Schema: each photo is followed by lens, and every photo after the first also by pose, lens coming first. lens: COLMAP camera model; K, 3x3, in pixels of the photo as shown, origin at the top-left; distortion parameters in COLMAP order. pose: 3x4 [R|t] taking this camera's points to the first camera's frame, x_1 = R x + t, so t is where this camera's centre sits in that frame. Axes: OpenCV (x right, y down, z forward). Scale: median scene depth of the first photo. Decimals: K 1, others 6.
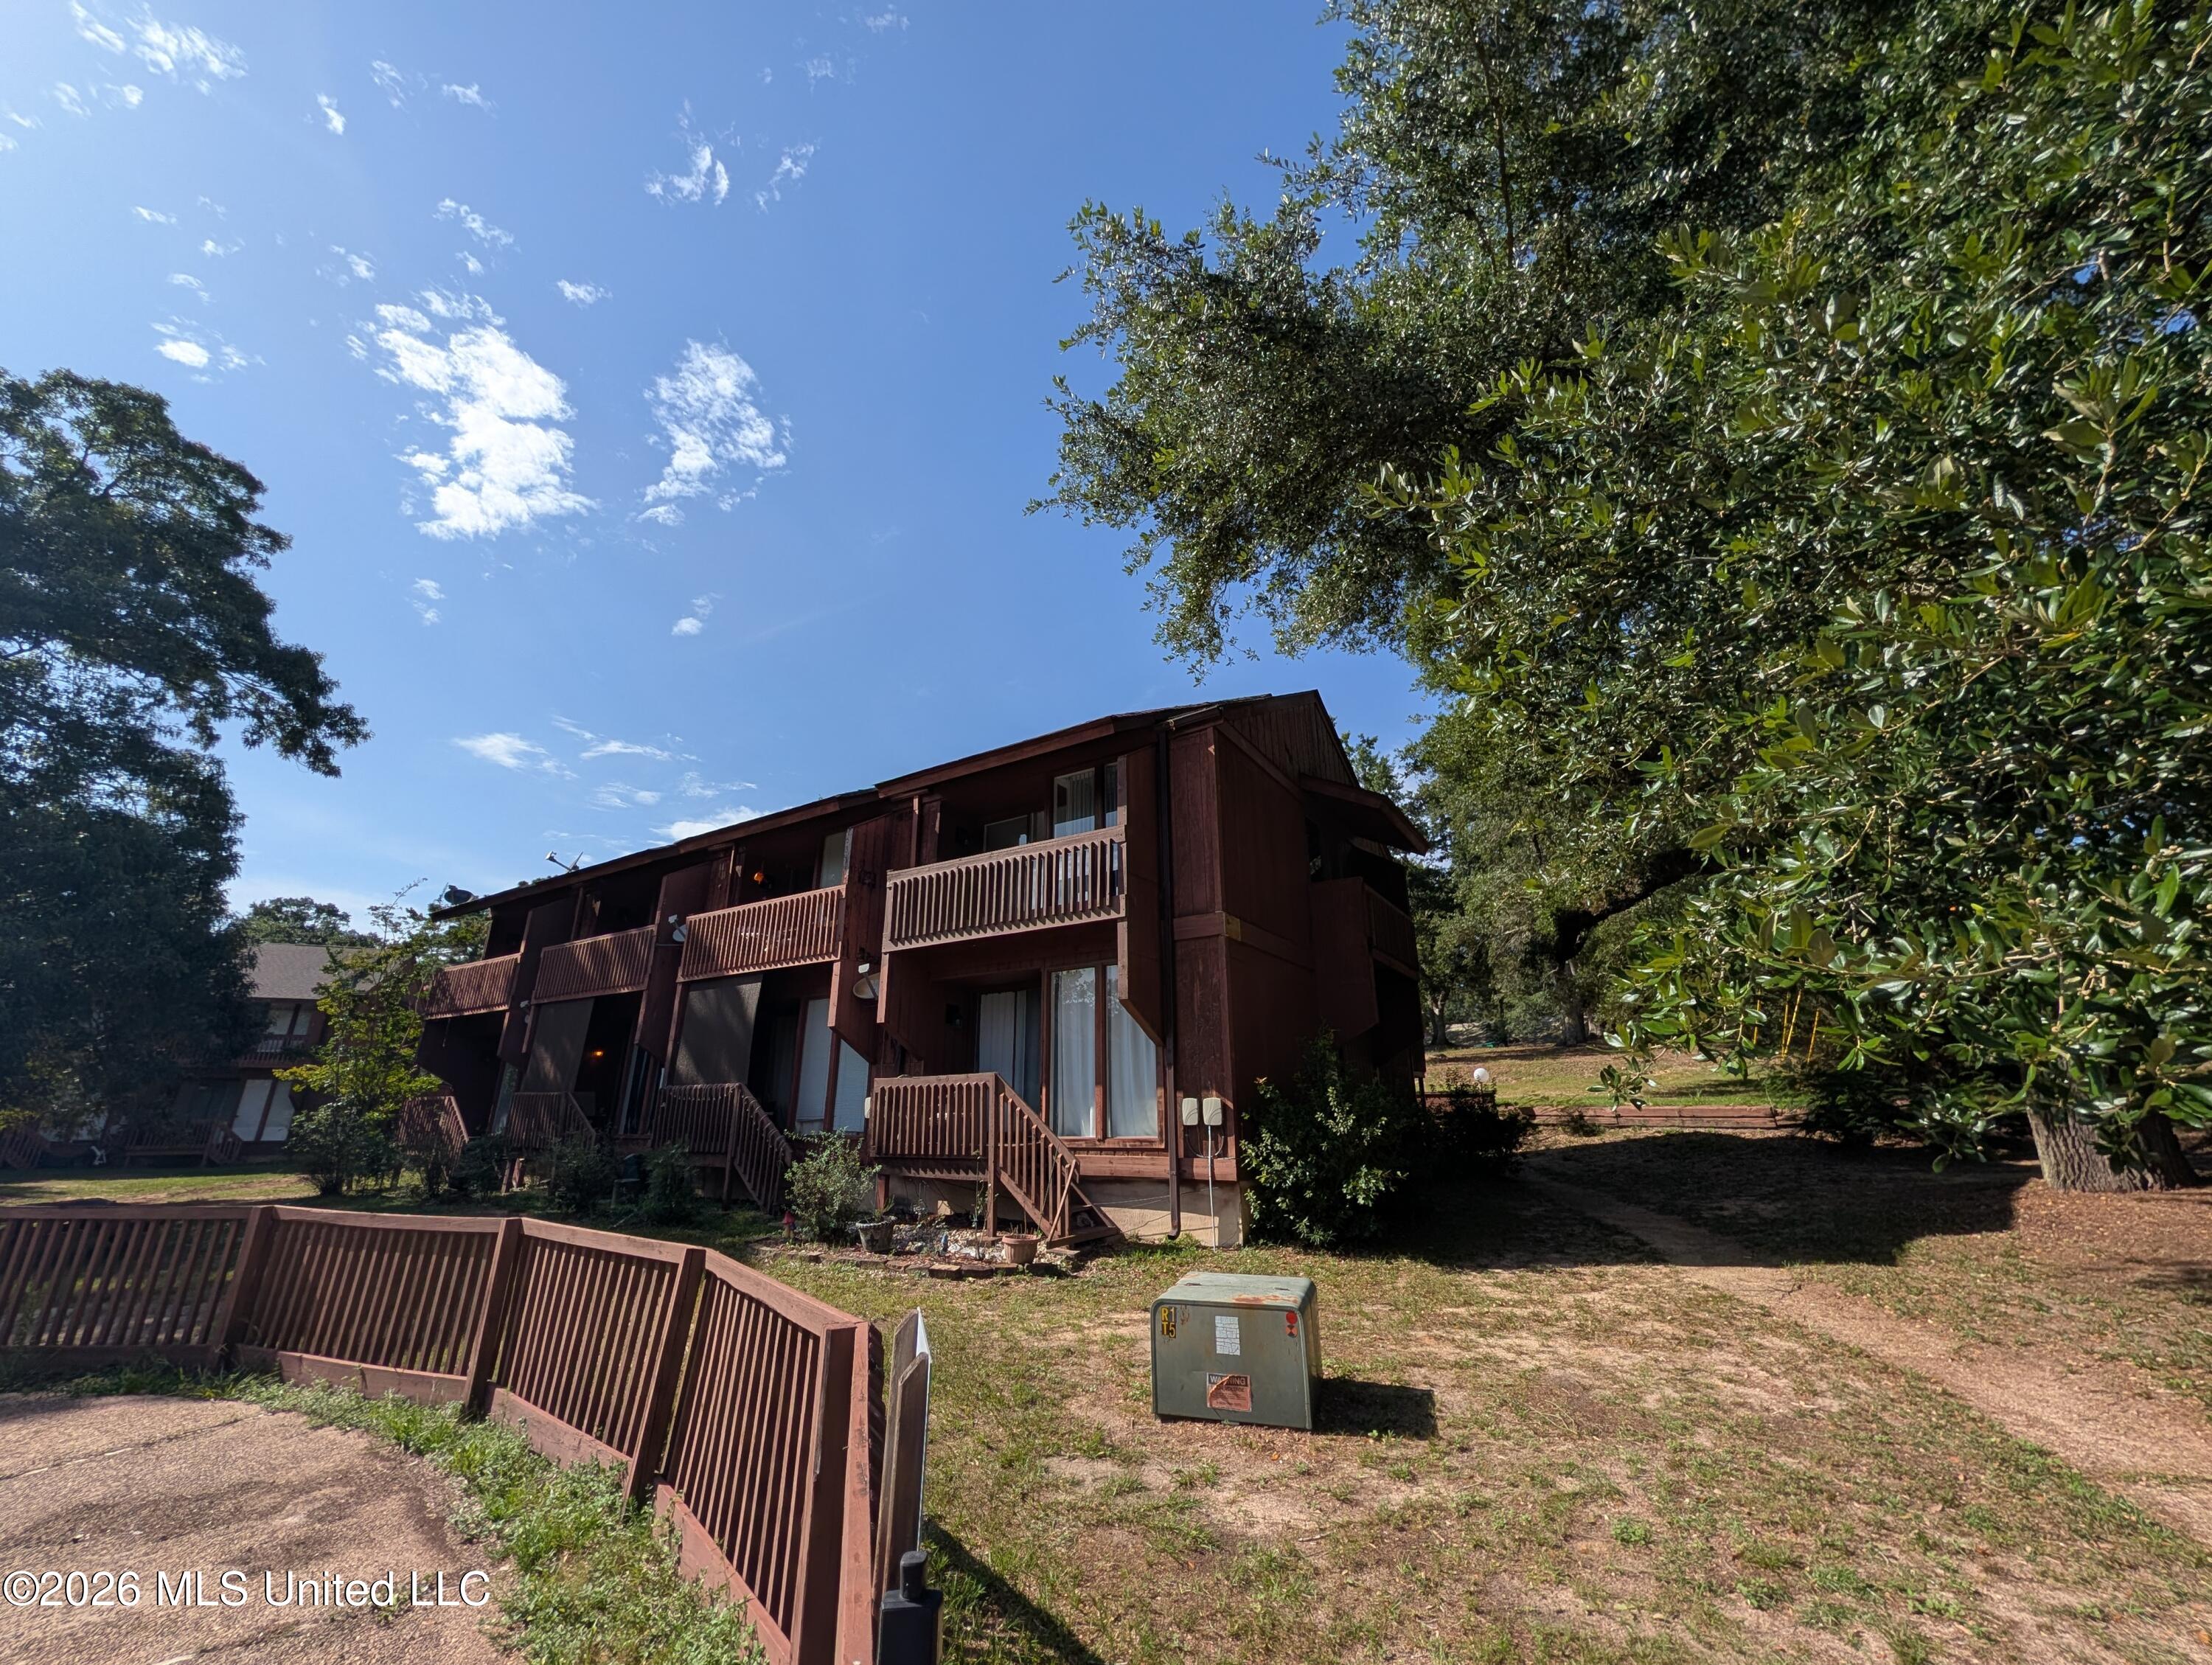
lens RADIAL K [[847.5, 0, 1106.0], [0, 847.5, 832.5], [0, 0, 1]] dist [-0.002460, 0.000079]
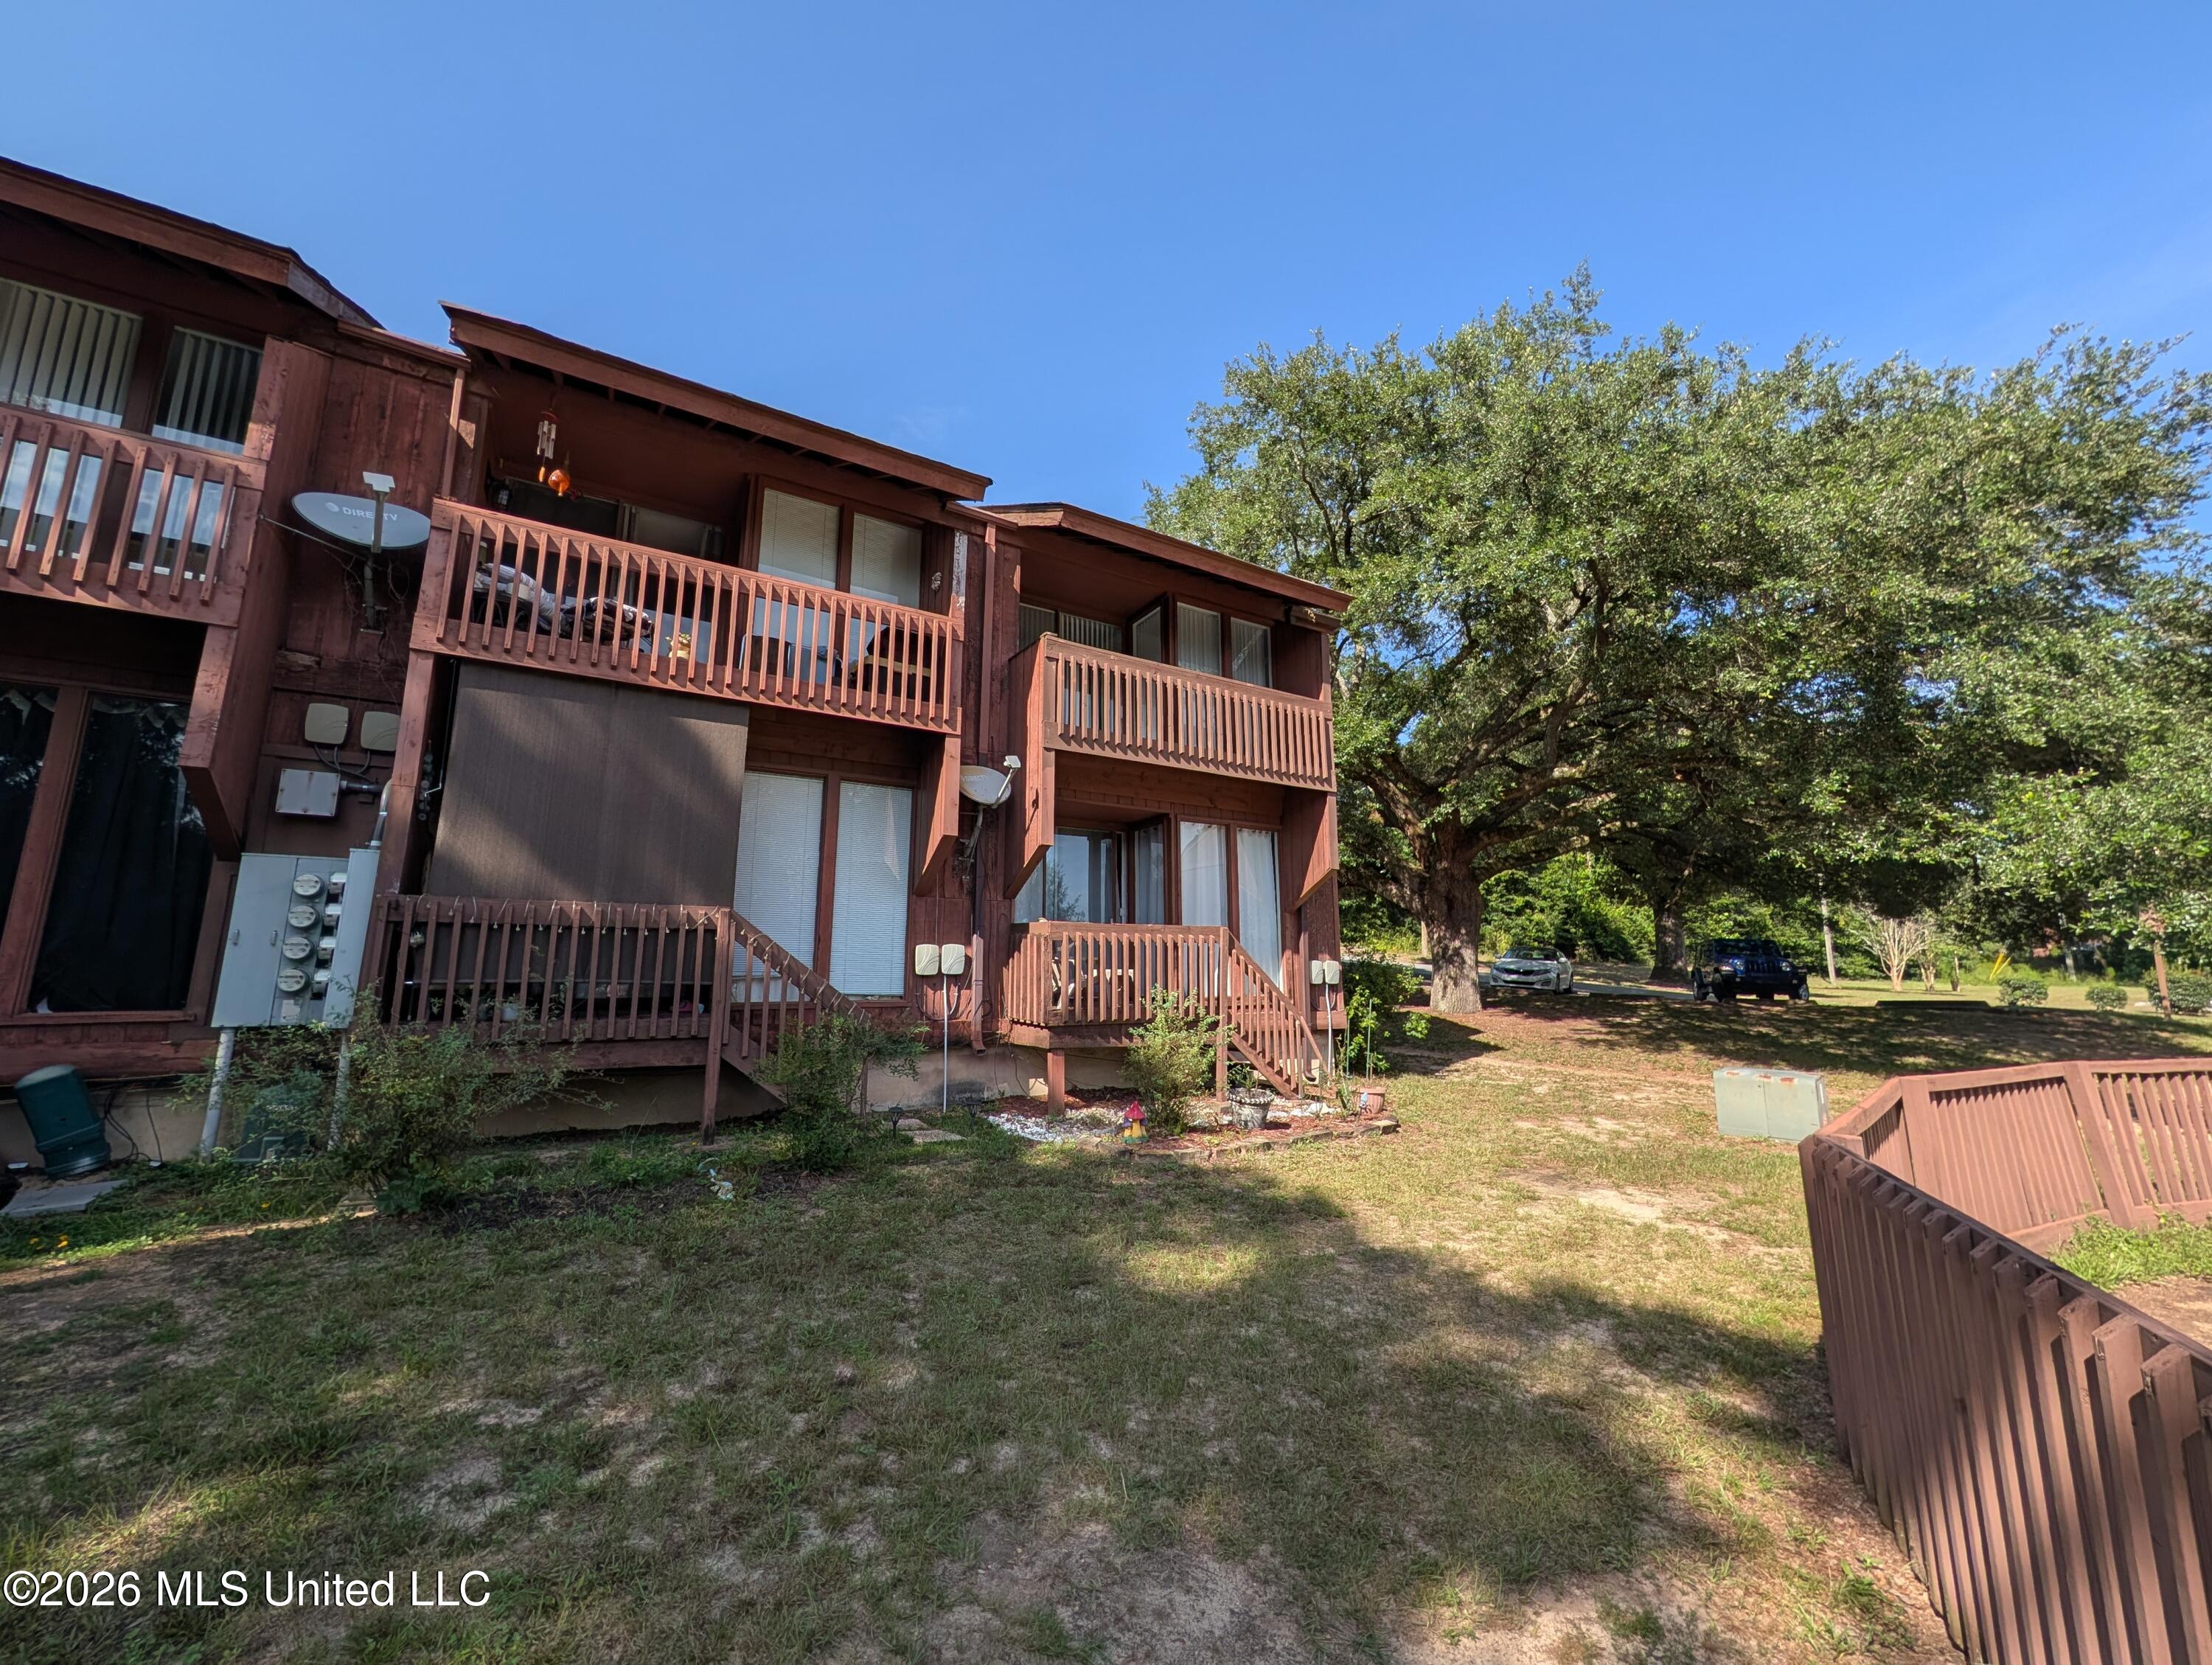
lens RADIAL K [[847.5, 0, 1106.0], [0, 847.5, 832.5], [0, 0, 1]] dist [-0.002460, 0.000079]
pose [[0.441997, 0.144963, 0.885225, -0.935580], [-0.306221, 0.951956, -0.002994, 0.217880], [-0.843129, -0.269752, 0.465153, 0.685090]]
